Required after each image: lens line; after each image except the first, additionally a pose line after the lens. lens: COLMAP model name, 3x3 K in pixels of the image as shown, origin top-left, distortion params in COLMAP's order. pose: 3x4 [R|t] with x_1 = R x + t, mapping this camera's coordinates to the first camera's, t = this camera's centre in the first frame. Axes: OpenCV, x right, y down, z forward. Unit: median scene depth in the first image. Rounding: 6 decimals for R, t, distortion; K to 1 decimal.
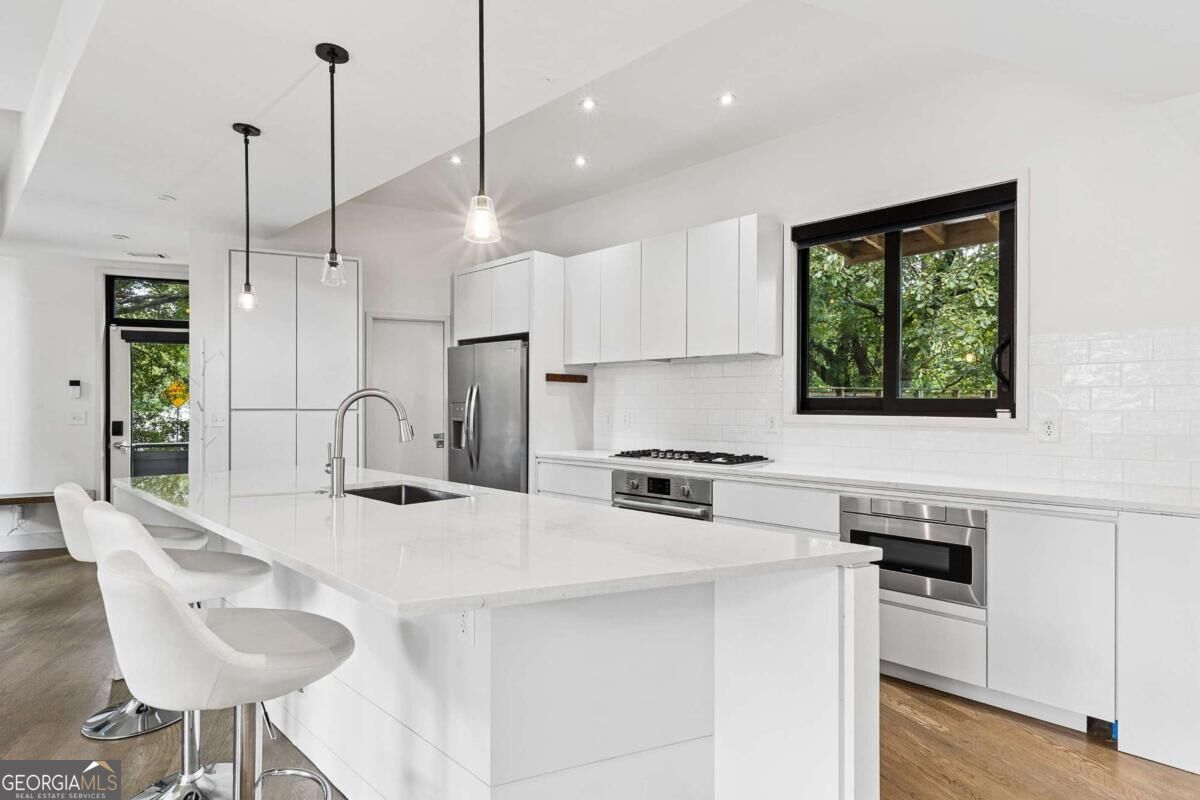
lens RADIAL K [[609.9, 0, 600.0], [0, 609.9, 400.0], [0, 0, 1]] dist [-0.002646, -0.001270]
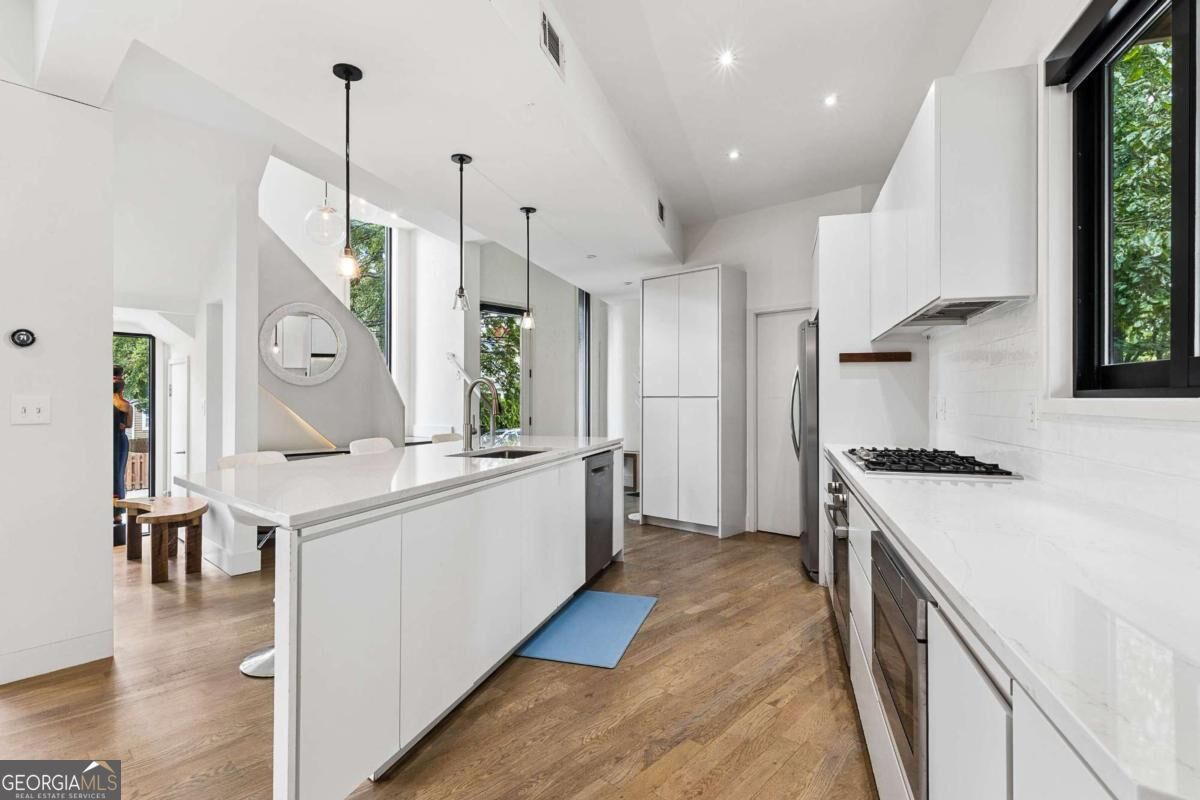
lens RADIAL K [[572.3, 0, 600.9], [0, 572.3, 408.8], [0, 0, 1]] dist [0.001097, -0.000181]
pose [[0.436166, 0.012905, -0.899774, 0.598225], [0.008190, 0.999799, 0.018310, 0.020977], [0.899829, -0.015356, 0.435973, 0.402260]]
